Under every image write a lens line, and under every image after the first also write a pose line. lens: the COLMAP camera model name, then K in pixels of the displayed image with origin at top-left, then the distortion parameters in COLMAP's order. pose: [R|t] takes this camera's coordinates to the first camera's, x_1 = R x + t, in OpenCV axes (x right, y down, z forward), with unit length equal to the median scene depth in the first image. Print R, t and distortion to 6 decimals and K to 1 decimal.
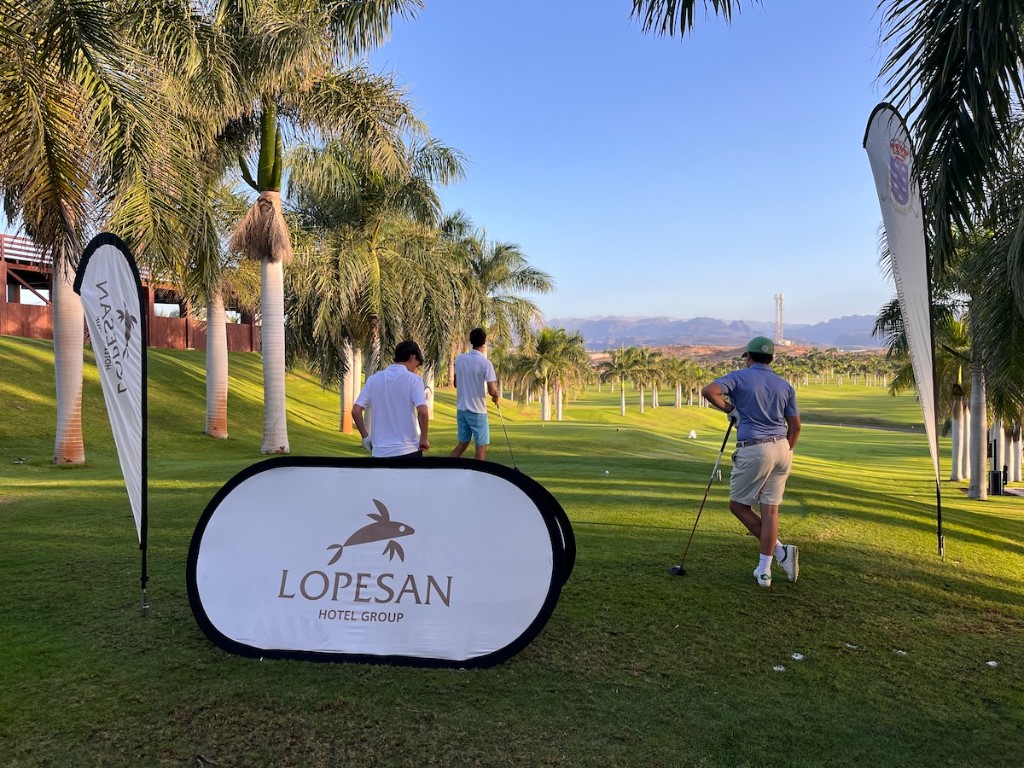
lens RADIAL K [[763.0, 0, 524.6], [0, 763.0, 385.0], [0, 0, 1]] dist [0.054981, -0.077538]
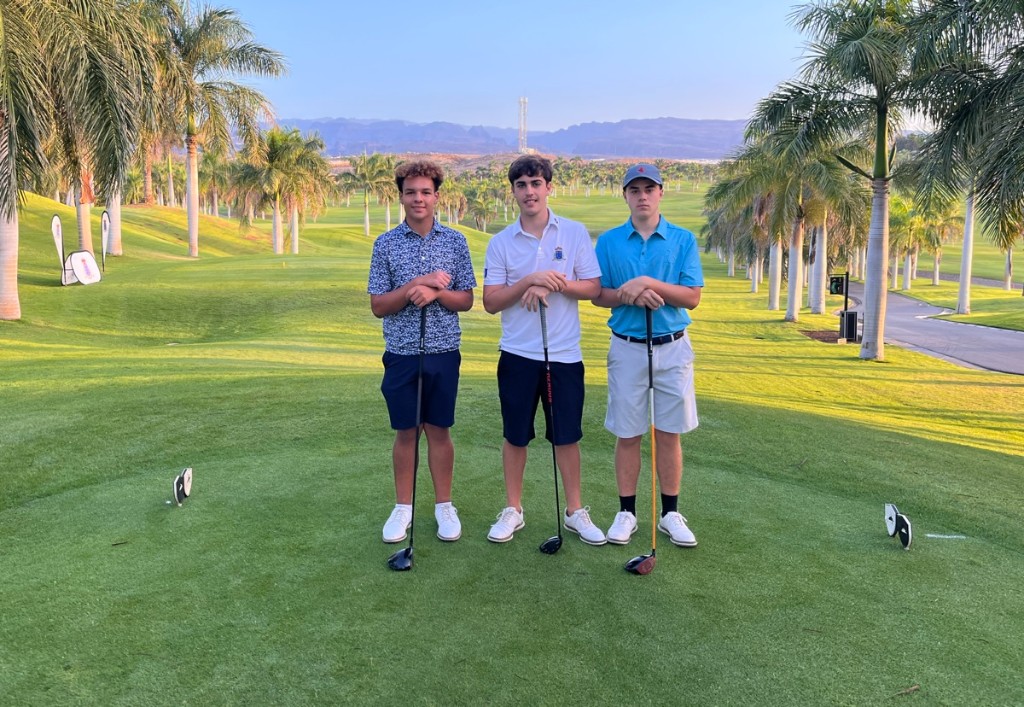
lens RADIAL K [[867.1, 0, 459.9], [0, 867.1, 293.8], [0, 0, 1]] dist [0.042598, 0.000284]
pose [[0.970749, -0.028670, 0.238378, -0.015756], [0.002180, 0.993856, 0.110657, -0.013720], [-0.240086, -0.106901, 0.964848, 0.243457]]
